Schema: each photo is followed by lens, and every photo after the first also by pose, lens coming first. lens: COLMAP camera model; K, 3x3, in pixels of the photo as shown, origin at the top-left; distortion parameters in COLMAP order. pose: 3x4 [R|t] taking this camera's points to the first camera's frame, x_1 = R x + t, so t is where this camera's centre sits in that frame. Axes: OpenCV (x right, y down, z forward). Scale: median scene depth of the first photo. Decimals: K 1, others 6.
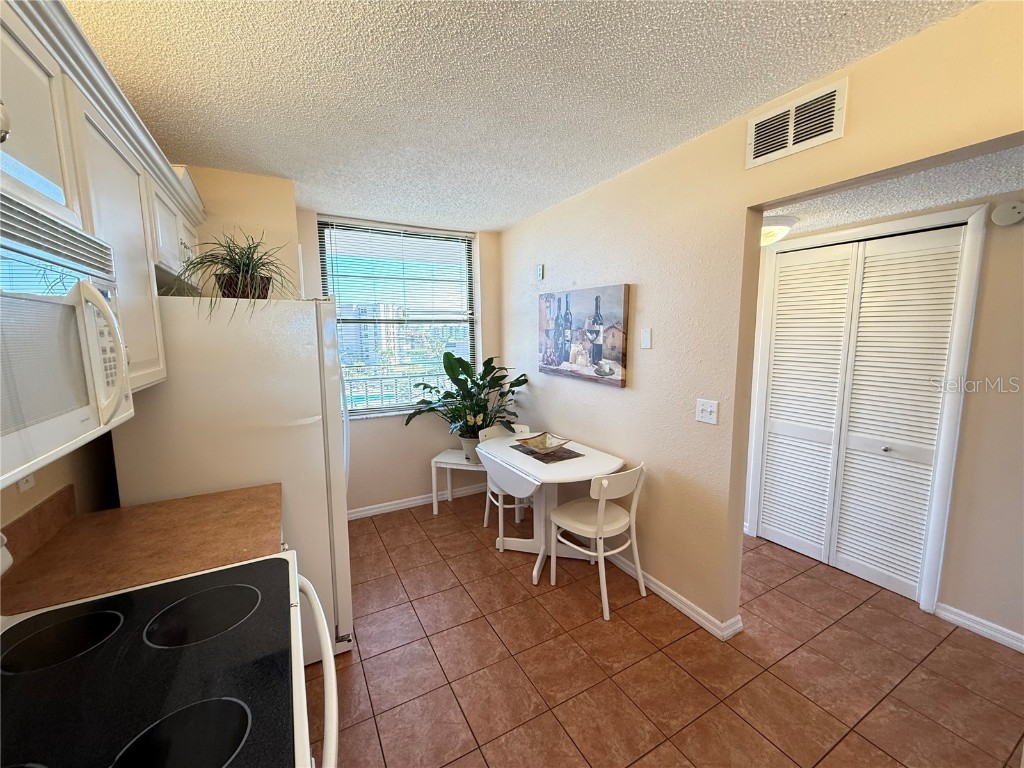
lens RADIAL K [[416.3, 0, 517.5], [0, 416.3, 383.9], [0, 0, 1]] dist [-0.000518, 0.000472]
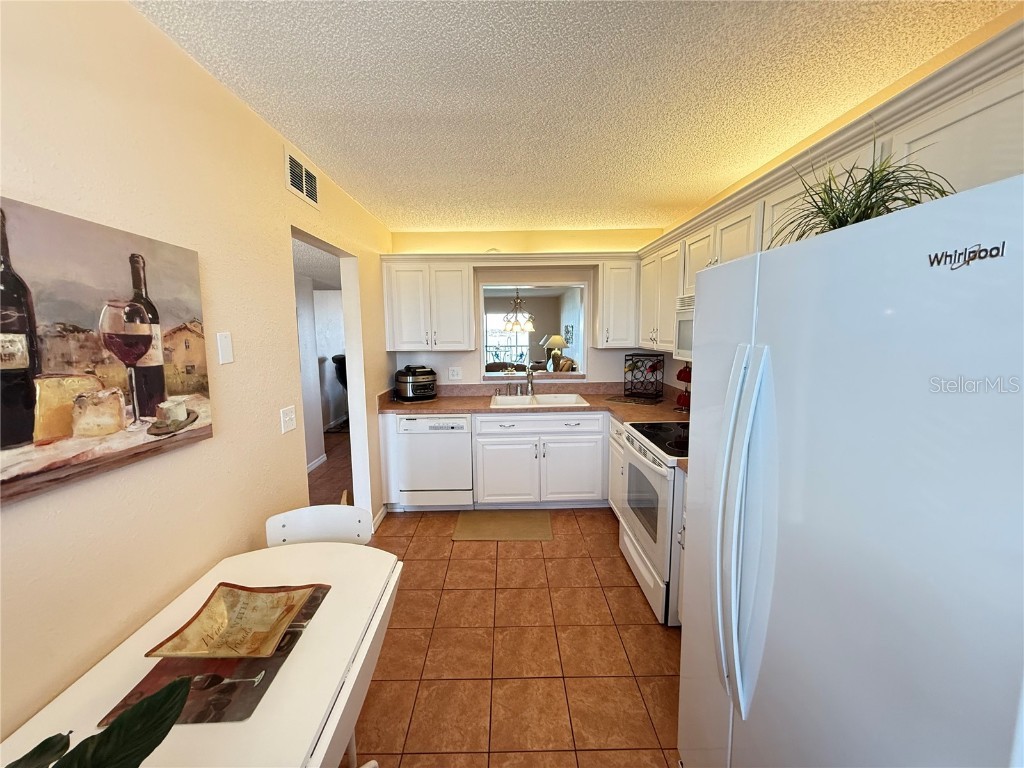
lens RADIAL K [[416.3, 0, 506.1], [0, 416.3, 388.0], [0, 0, 1]] dist [-0.000518, 0.000472]
pose [[-0.874215, -0.040571, 0.483842, -0.348414], [0.086561, 0.967516, 0.237529, -0.146932], [-0.477761, 0.249533, -0.842305, 1.206607]]
